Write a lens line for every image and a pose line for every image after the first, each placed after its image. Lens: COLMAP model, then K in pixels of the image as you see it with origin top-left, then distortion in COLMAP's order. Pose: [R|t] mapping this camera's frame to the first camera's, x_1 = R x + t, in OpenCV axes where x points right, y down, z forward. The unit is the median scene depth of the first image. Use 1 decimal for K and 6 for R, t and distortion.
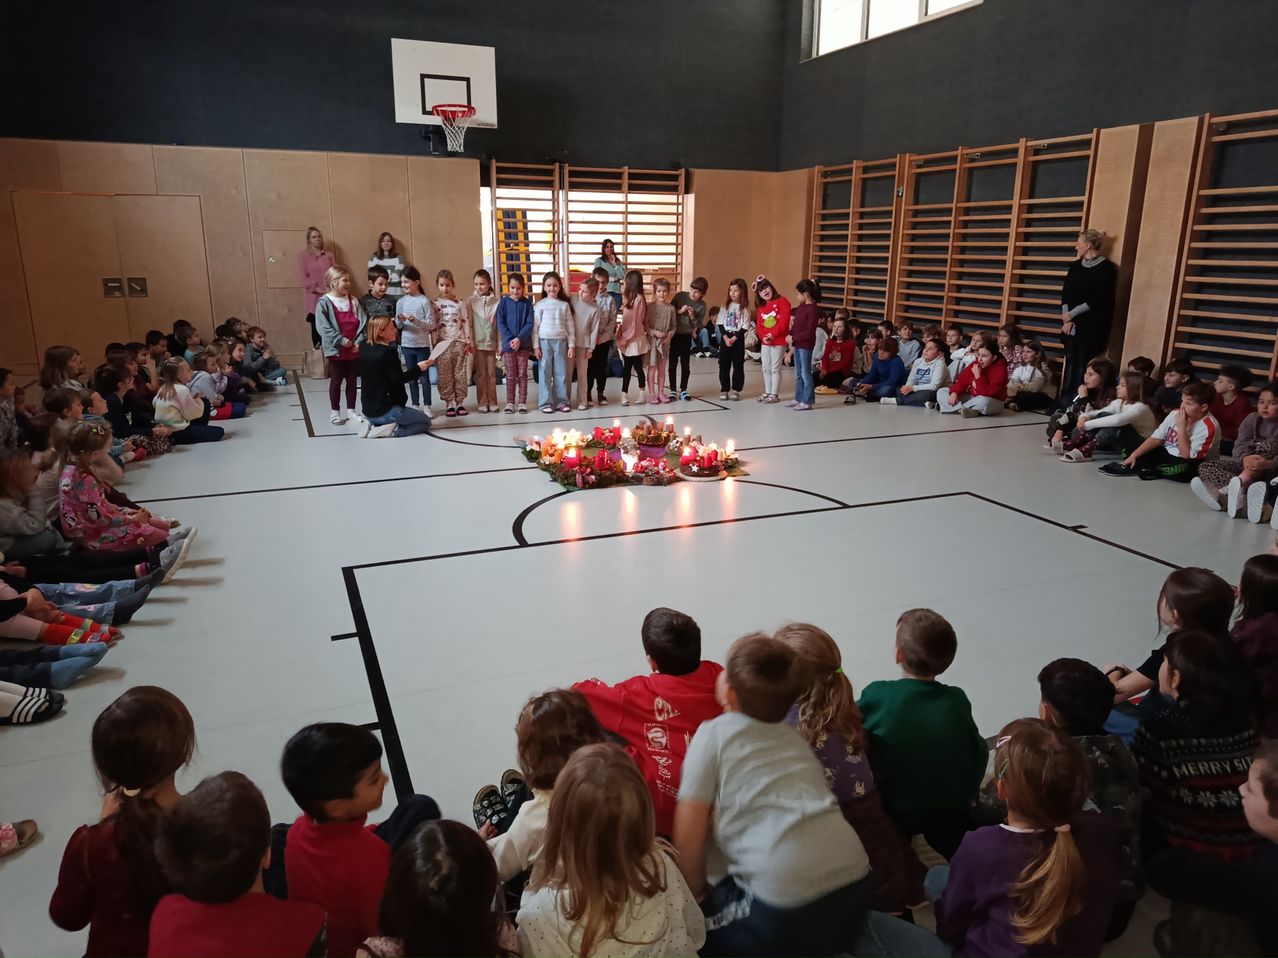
lens RADIAL K [[907.7, 0, 639.0], [0, 907.7, 479.0], [0, 0, 1]] dist [0.048902, -0.058979]
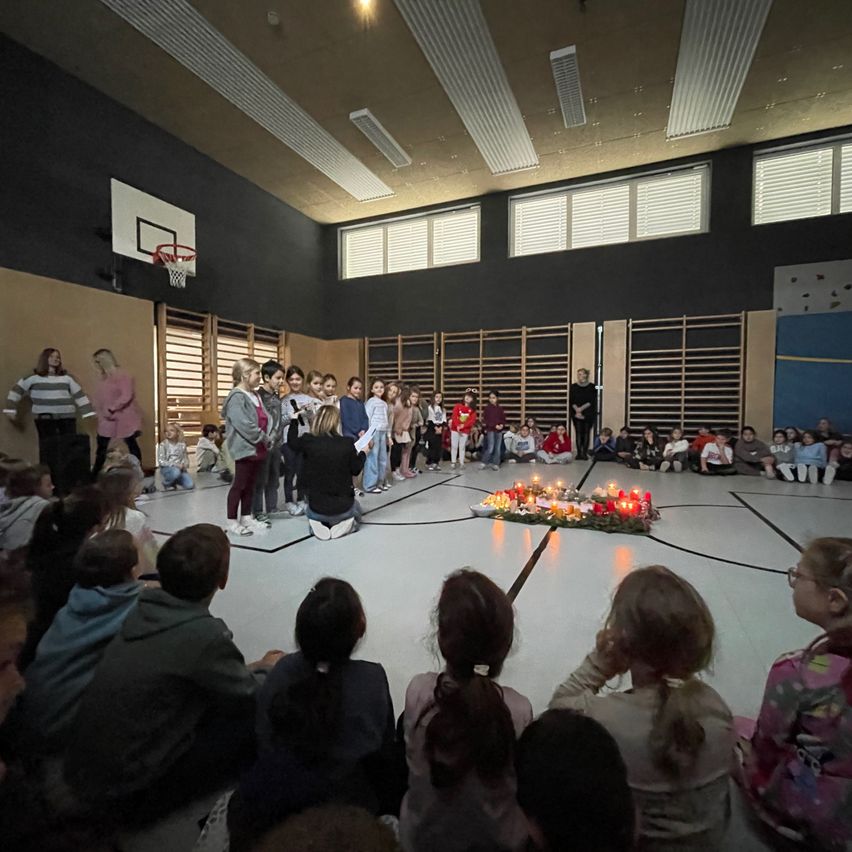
lens RADIAL K [[465.4, 0, 426.0], [0, 465.4, 426.0], [0, 0, 1]] dist [0.000970, -0.000383]
pose [[0.712037, -0.033692, 0.701334, -0.401731], [0.181179, 0.973838, -0.137161, -0.053059], [-0.678364, 0.224731, 0.699513, 0.428590]]
